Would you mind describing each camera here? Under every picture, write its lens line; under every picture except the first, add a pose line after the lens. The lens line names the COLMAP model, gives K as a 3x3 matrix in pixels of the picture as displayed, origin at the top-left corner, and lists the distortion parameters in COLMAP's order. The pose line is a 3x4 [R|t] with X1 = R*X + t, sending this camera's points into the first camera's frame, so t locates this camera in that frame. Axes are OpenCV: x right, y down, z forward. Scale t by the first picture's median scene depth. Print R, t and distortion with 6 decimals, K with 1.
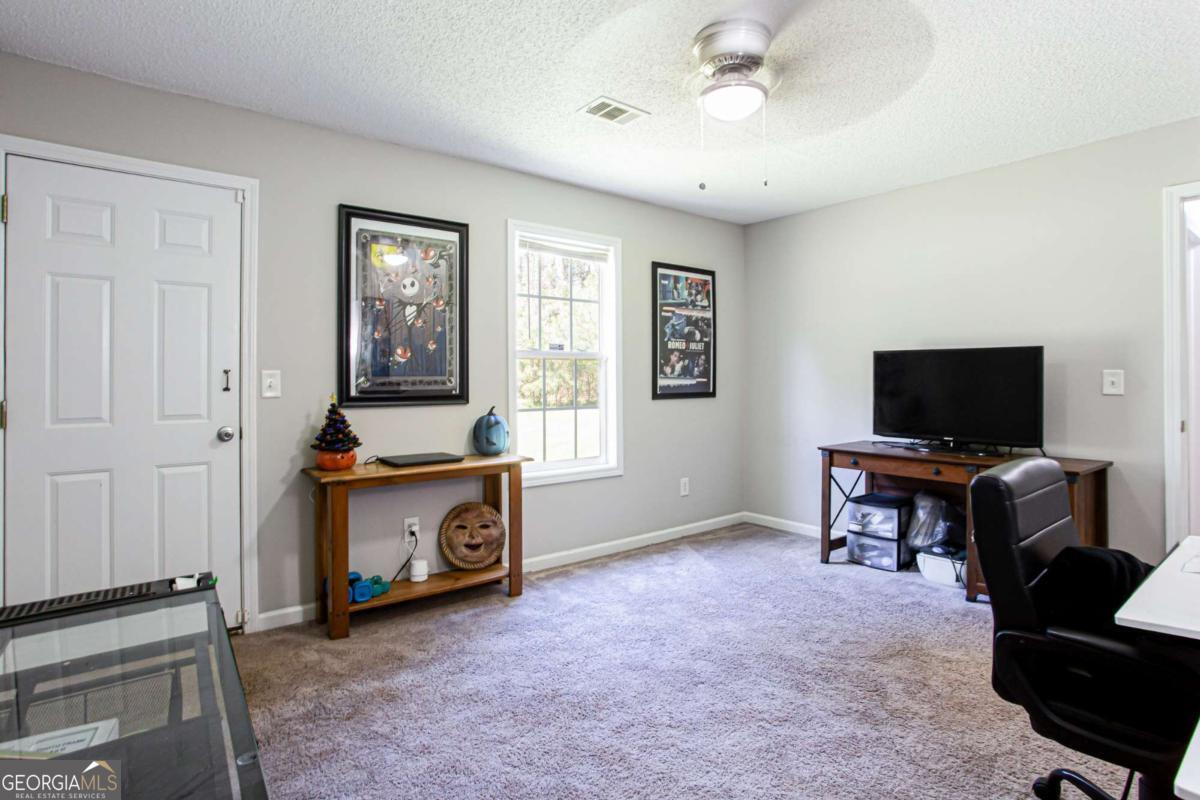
lens RADIAL K [[584.3, 0, 625.5], [0, 584.3, 378.1], [0, 0, 1]] dist [-0.033570, 0.000097]
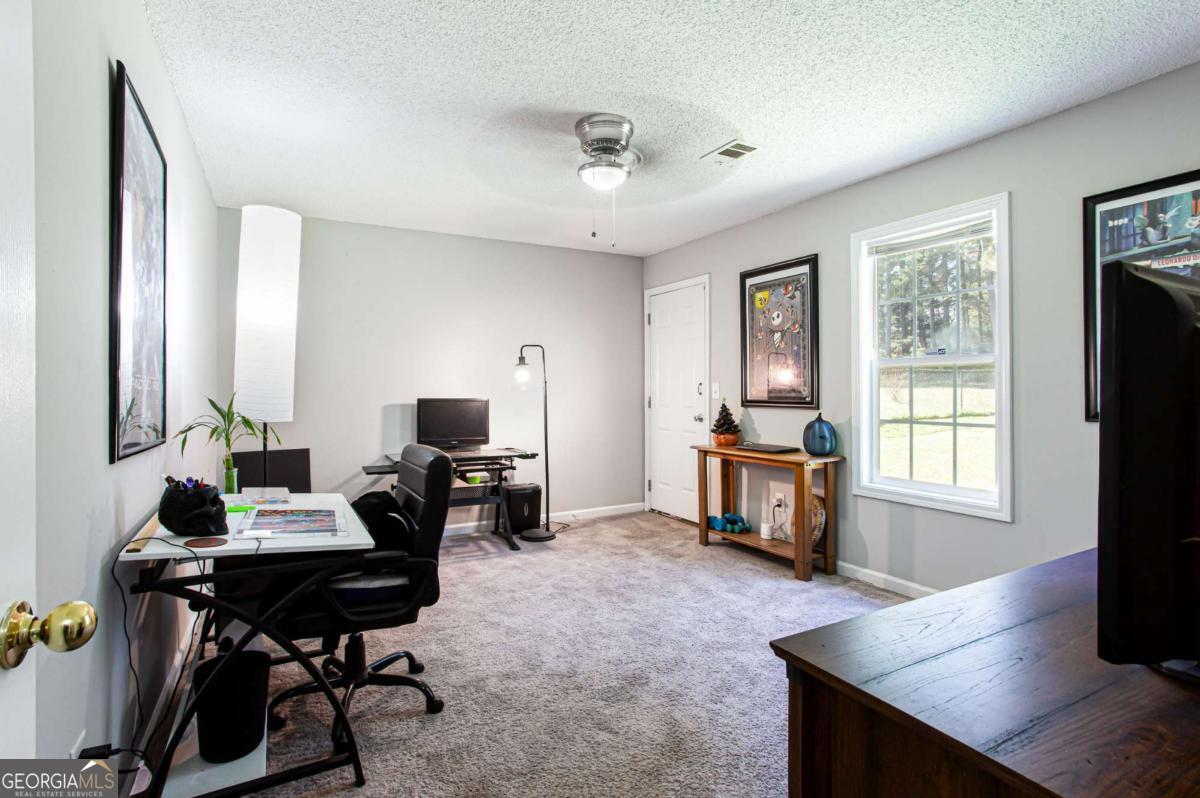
lens RADIAL K [[584.4, 0, 590.8], [0, 584.4, 399.6], [0, 0, 1]] dist [-0.049527, 0.028383]
pose [[-0.170318, 0.026363, -0.985037, 0.972268], [0.008367, 0.999645, 0.025308, -0.009214], [0.985354, -0.003931, -0.170478, 0.779588]]
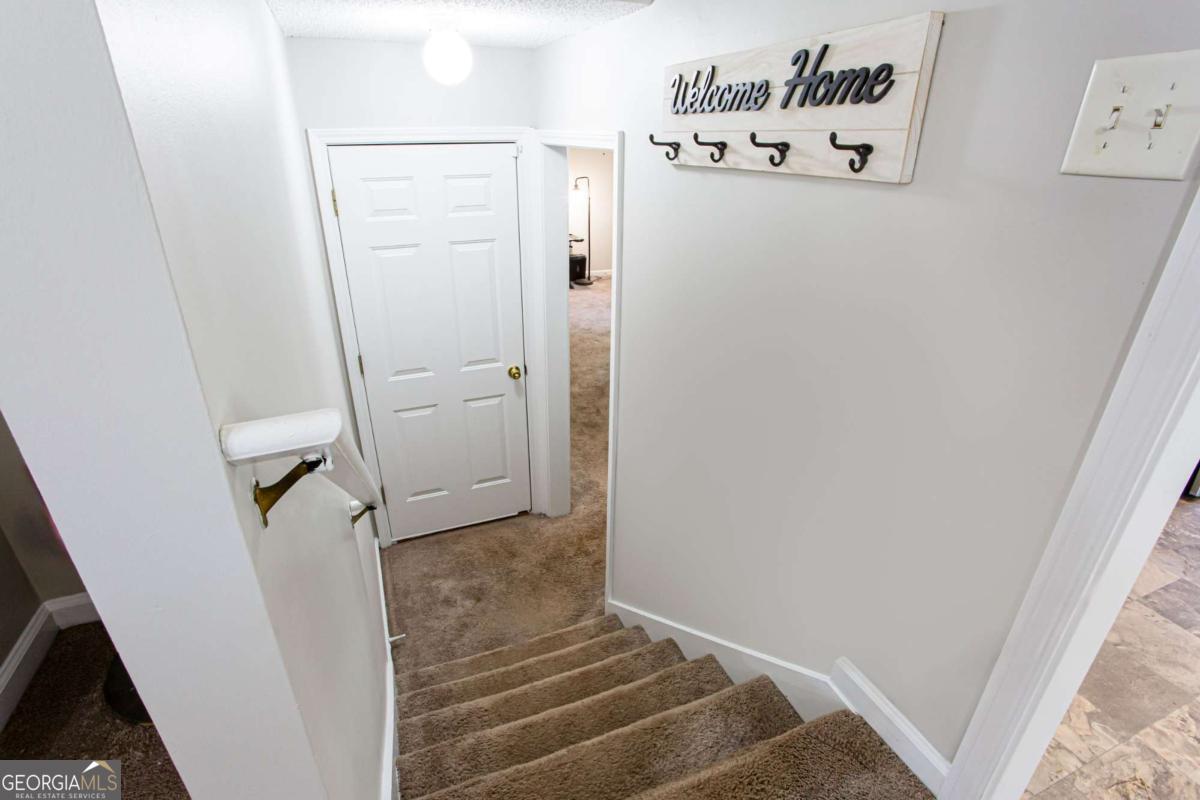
lens RADIAL K [[584.4, 0, 590.8], [0, 584.4, 400.6], [0, 0, 1]] dist [-0.049527, 0.028383]
pose [[-0.279218, 0.409602, -0.868484, 2.236050], [-0.003264, 0.904046, 0.427423, -0.320502], [0.960222, 0.122179, -0.251089, 1.207447]]
